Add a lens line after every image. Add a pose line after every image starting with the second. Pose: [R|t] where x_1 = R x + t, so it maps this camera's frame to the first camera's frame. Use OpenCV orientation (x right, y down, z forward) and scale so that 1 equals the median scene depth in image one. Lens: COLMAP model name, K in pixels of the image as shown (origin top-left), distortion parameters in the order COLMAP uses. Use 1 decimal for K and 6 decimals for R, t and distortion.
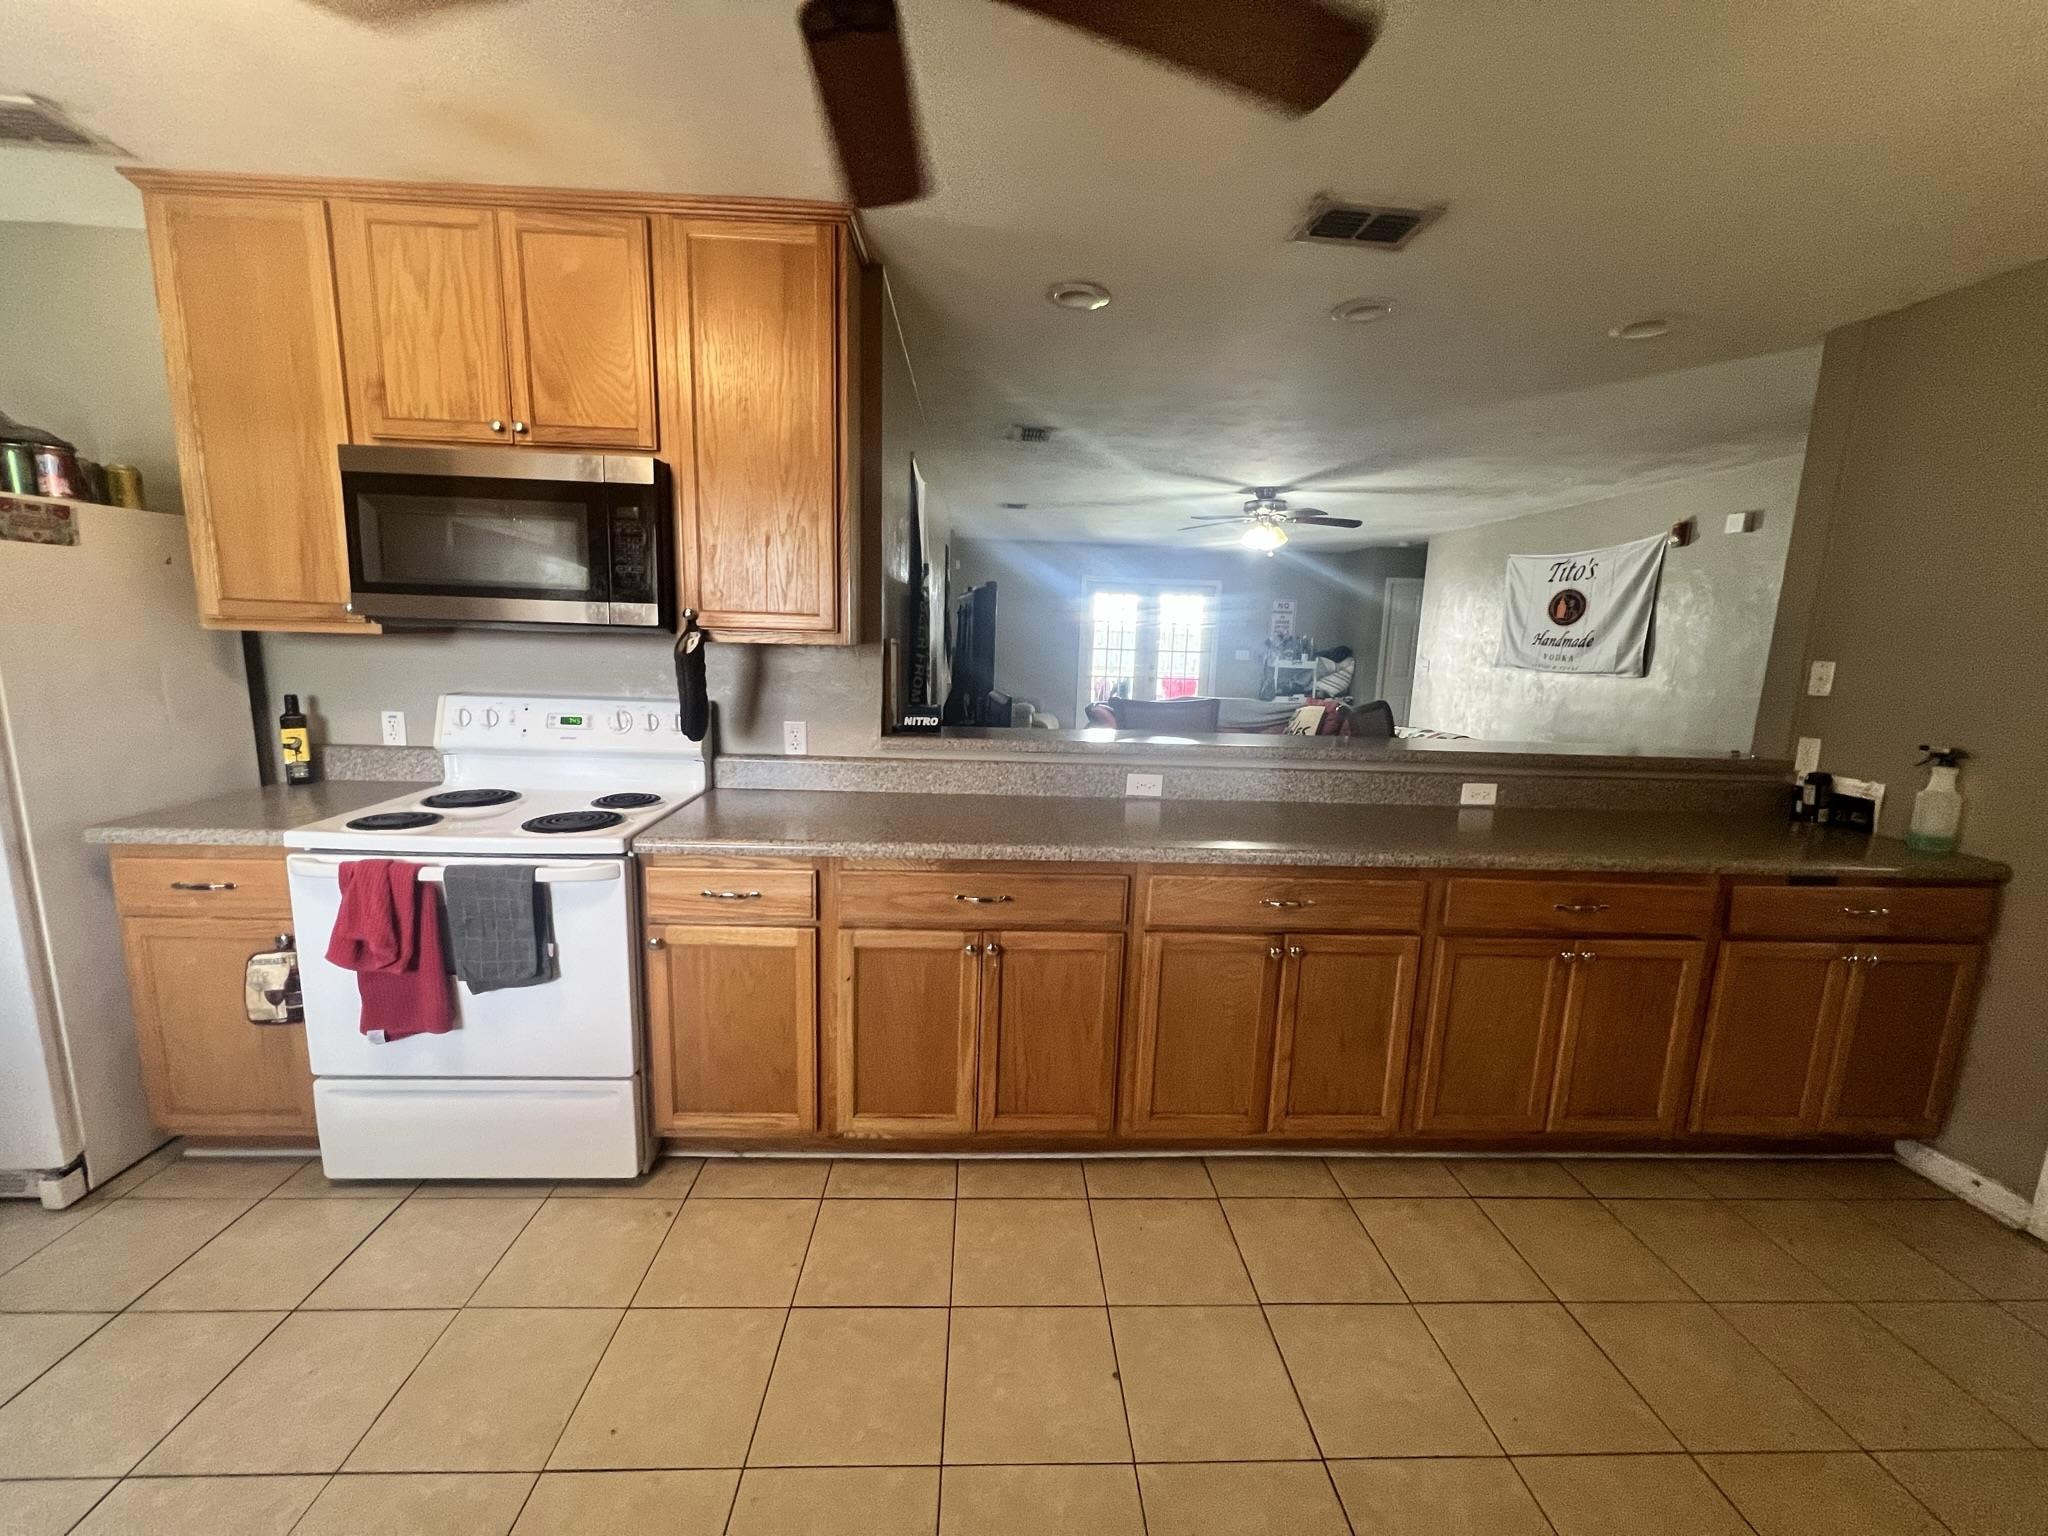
lens RADIAL K [[818.7, 0, 1031.1], [0, 818.7, 760.7], [0, 0, 1]] dist [0.000999, 0.000111]
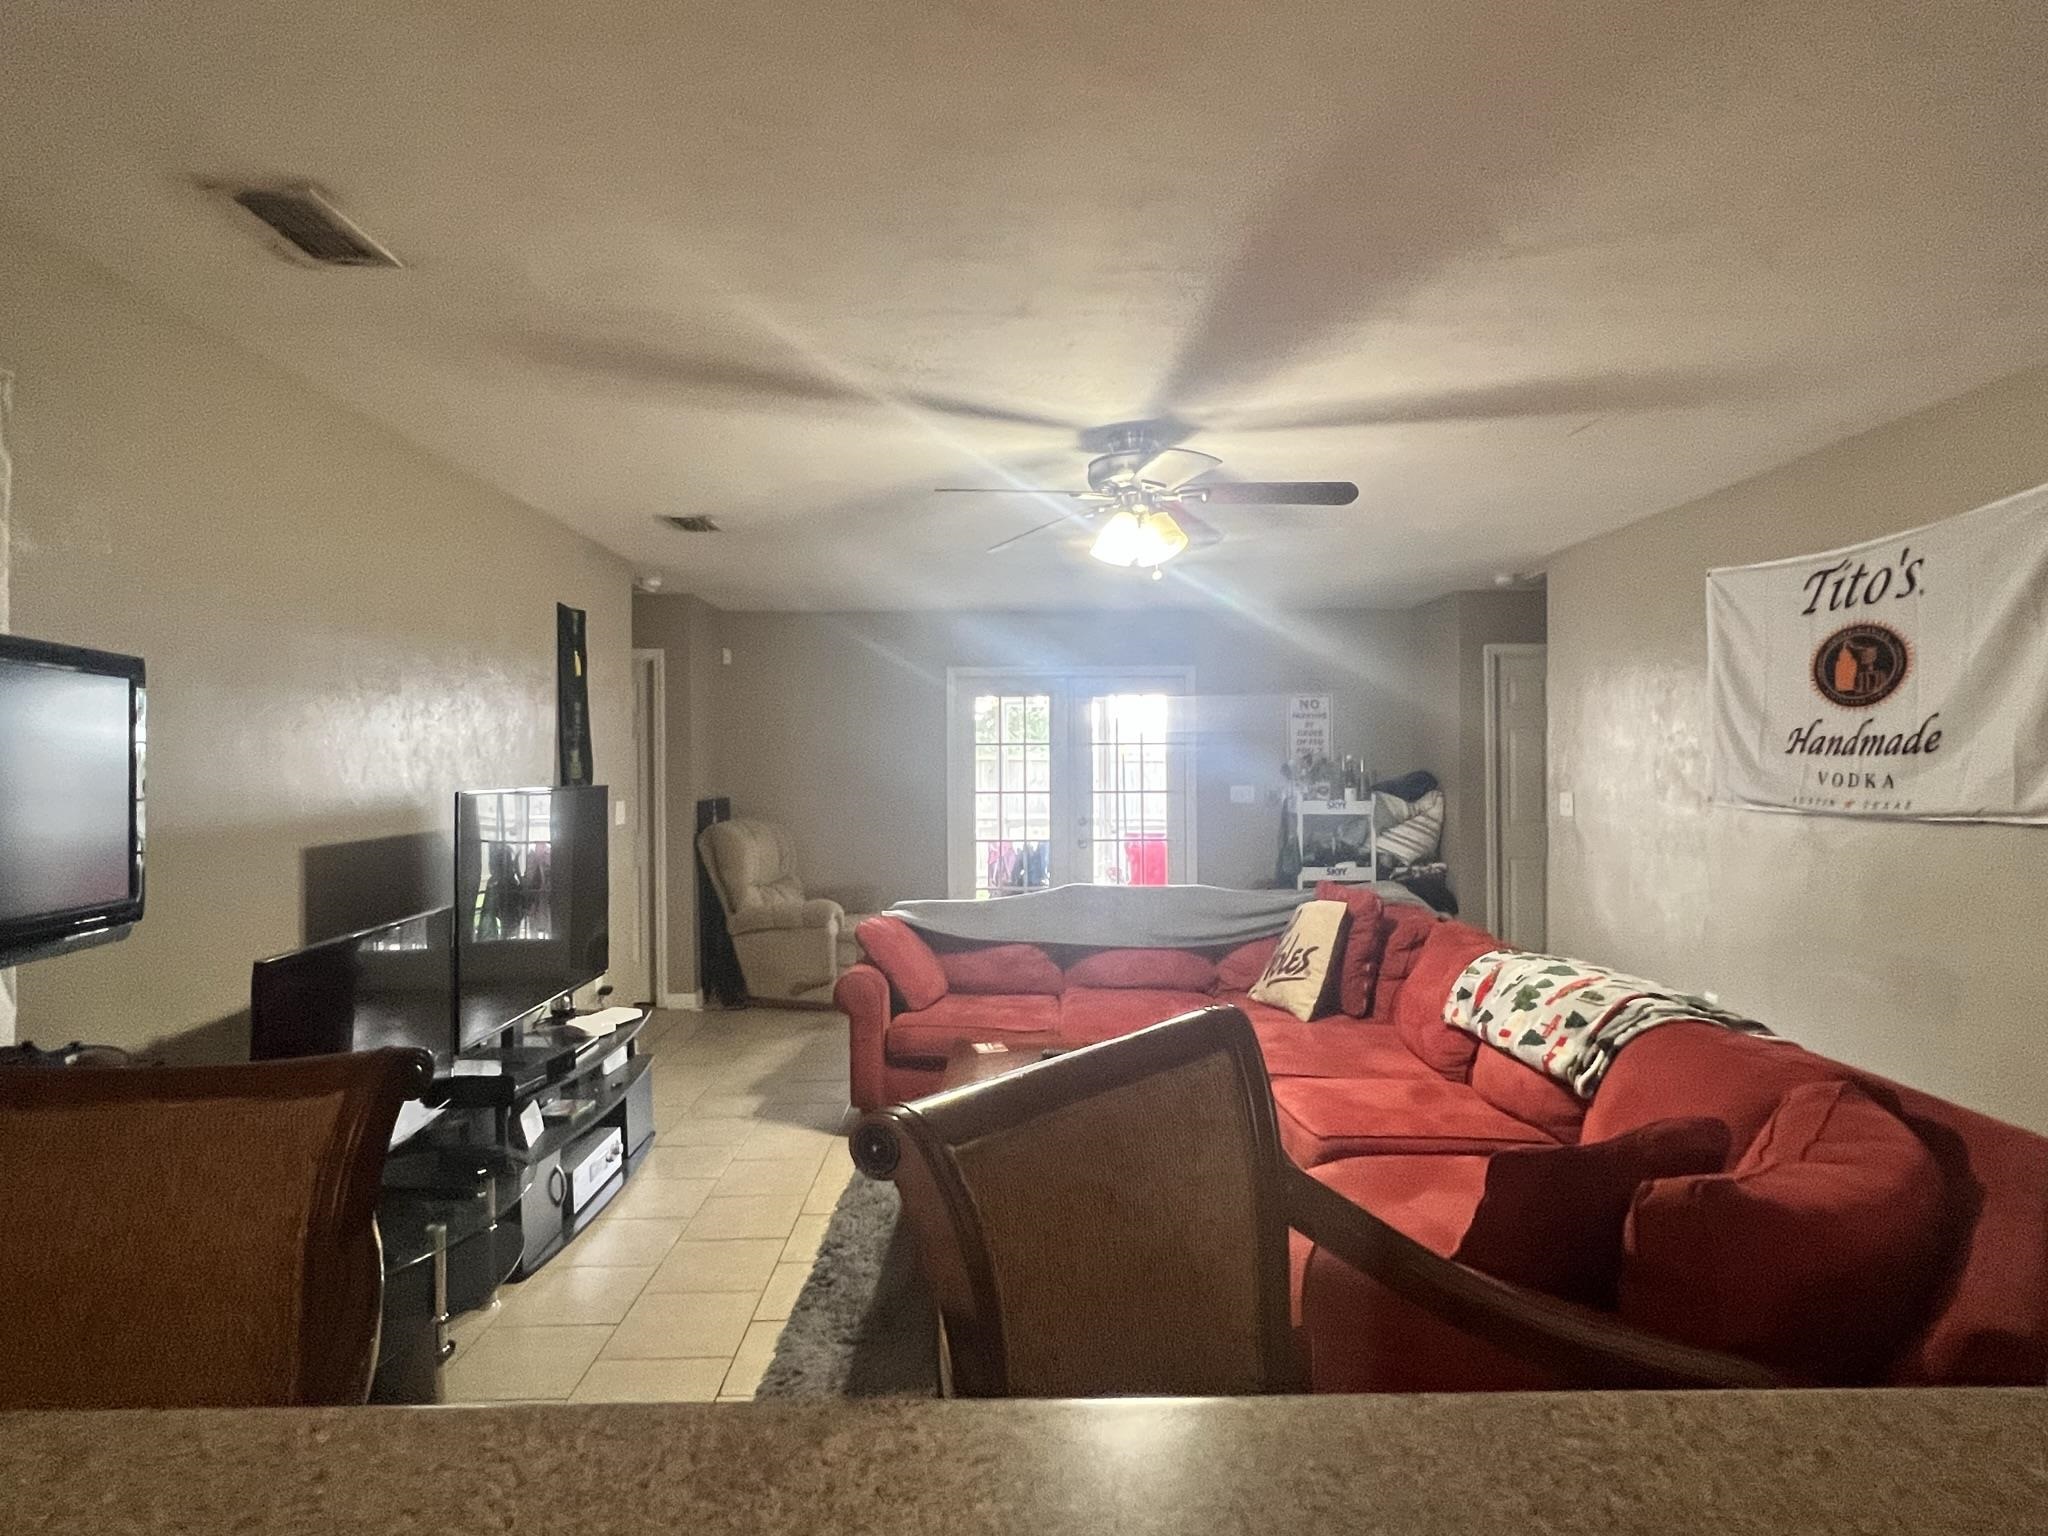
lens RADIAL K [[1127.7, 0, 1010.0], [0, 1127.7, 766.7], [0, 0, 1]] dist [0.000627, -0.000436]
pose [[0.998434, -0.038378, -0.040704, 0.208836], [0.031530, 0.987057, -0.157242, -0.049974], [0.046212, 0.155713, 0.986721, 0.365465]]
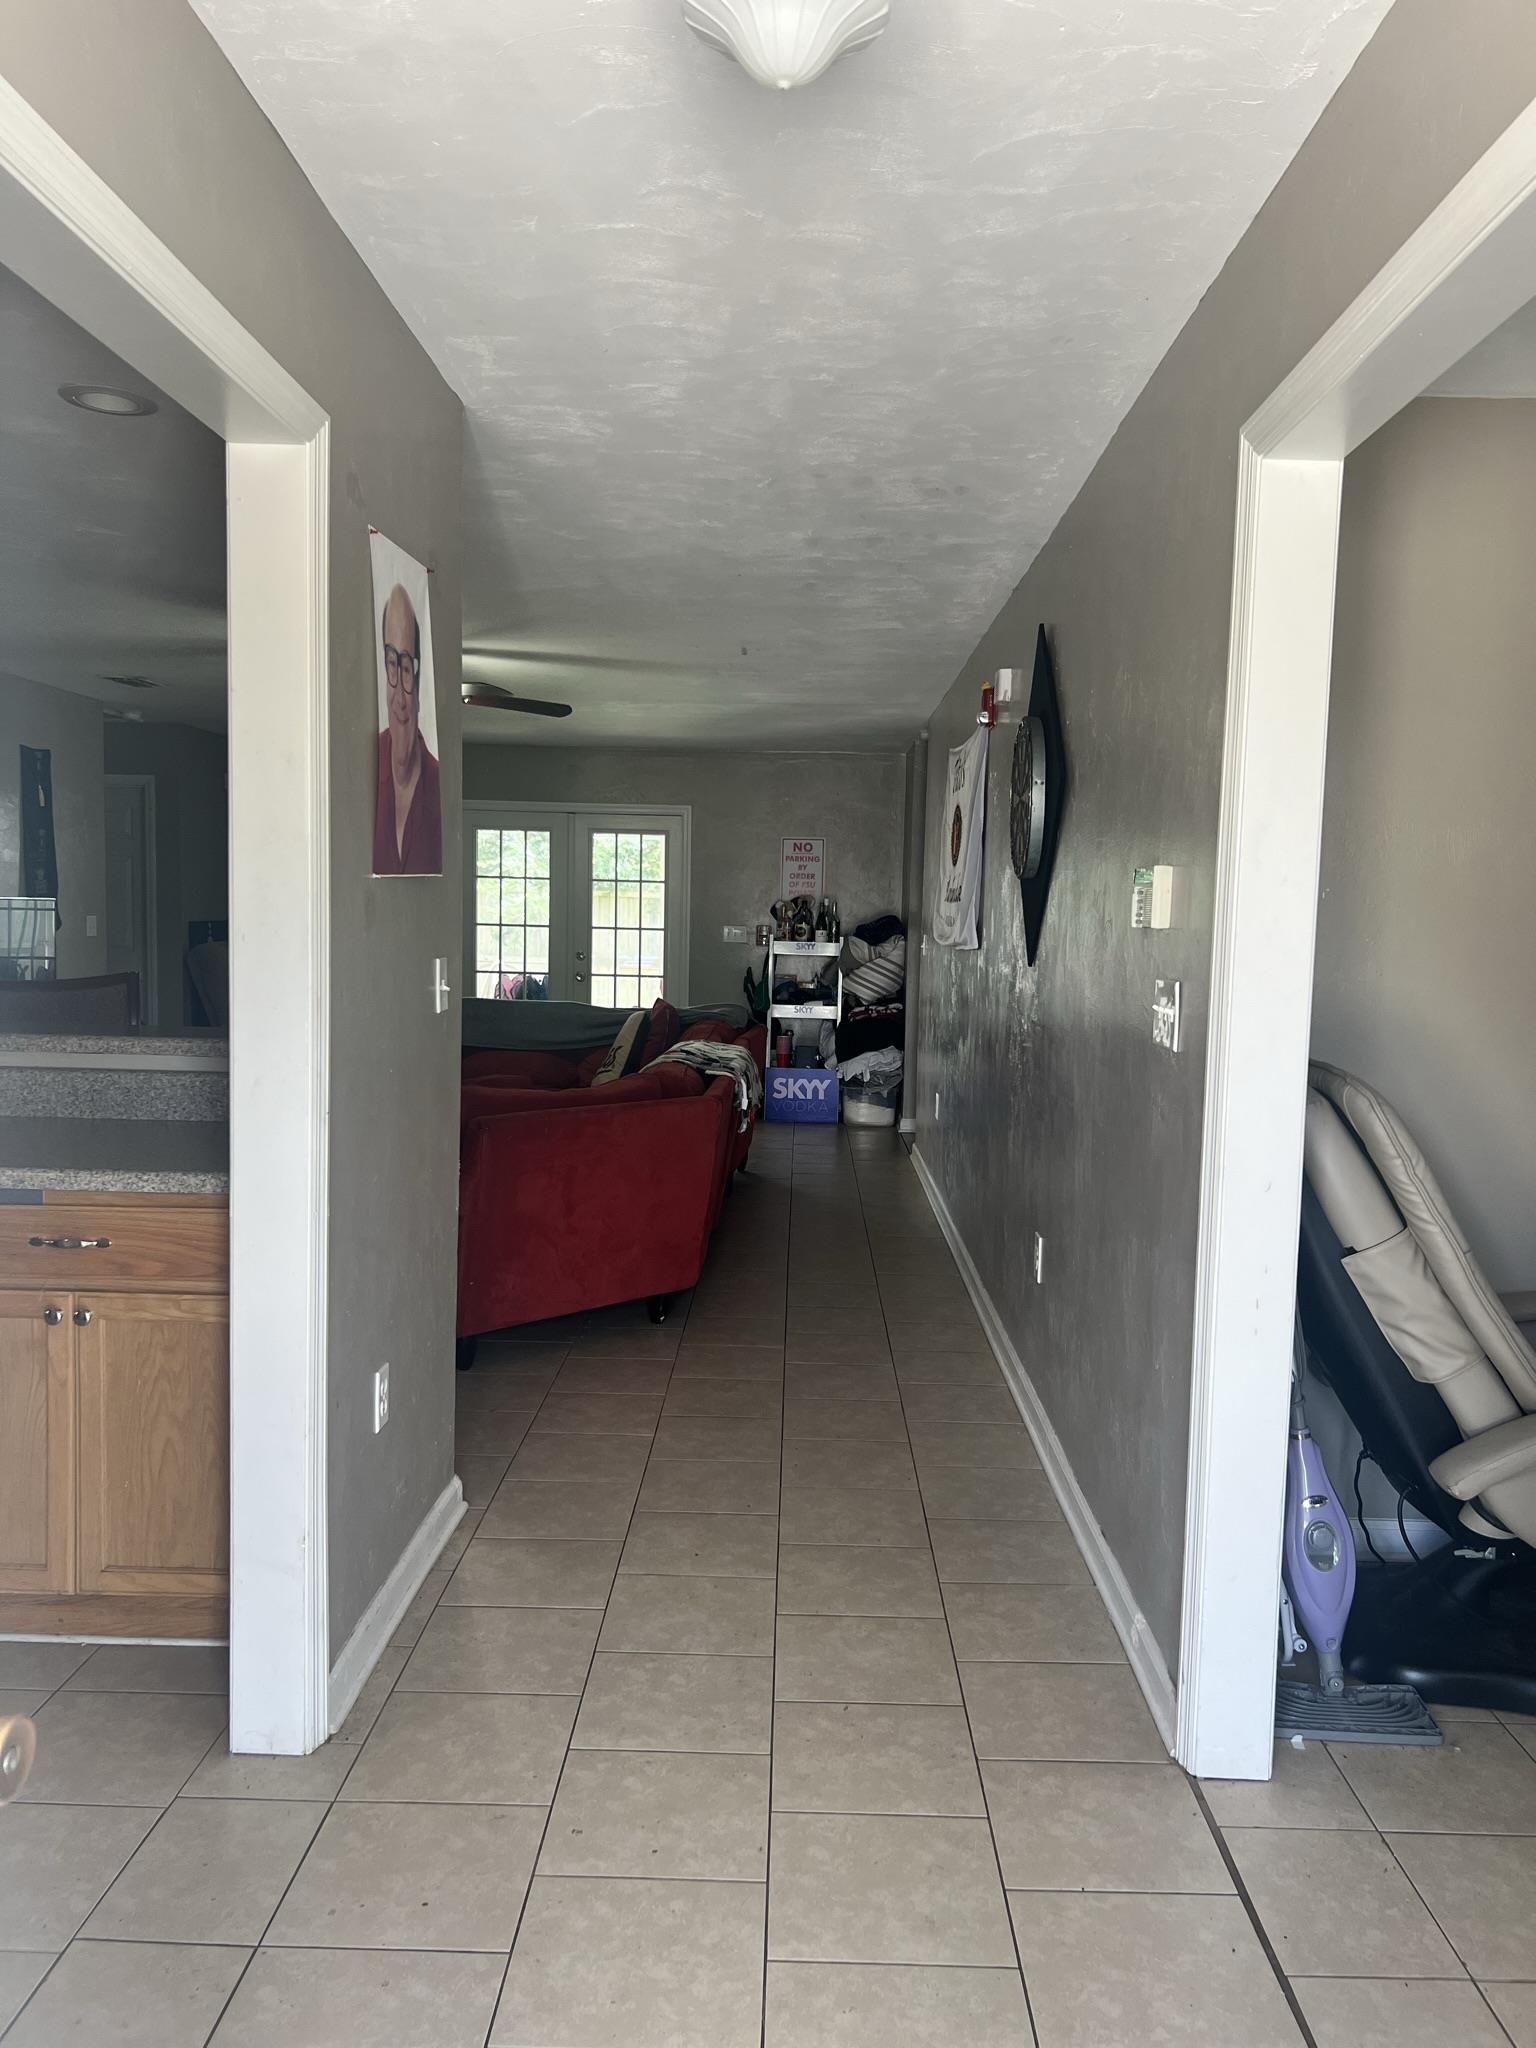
lens RADIAL K [[1614.5, 0, 779.1], [0, 1614.5, 1027.6], [0, 0, 1]] dist [0.091974, 0.001640]
pose [[0.998520, -0.004069, -0.054224, 0.554854], [-0.000589, 0.996329, -0.085610, 0.051126], [0.054374, 0.085515, 0.994852, -0.180040]]
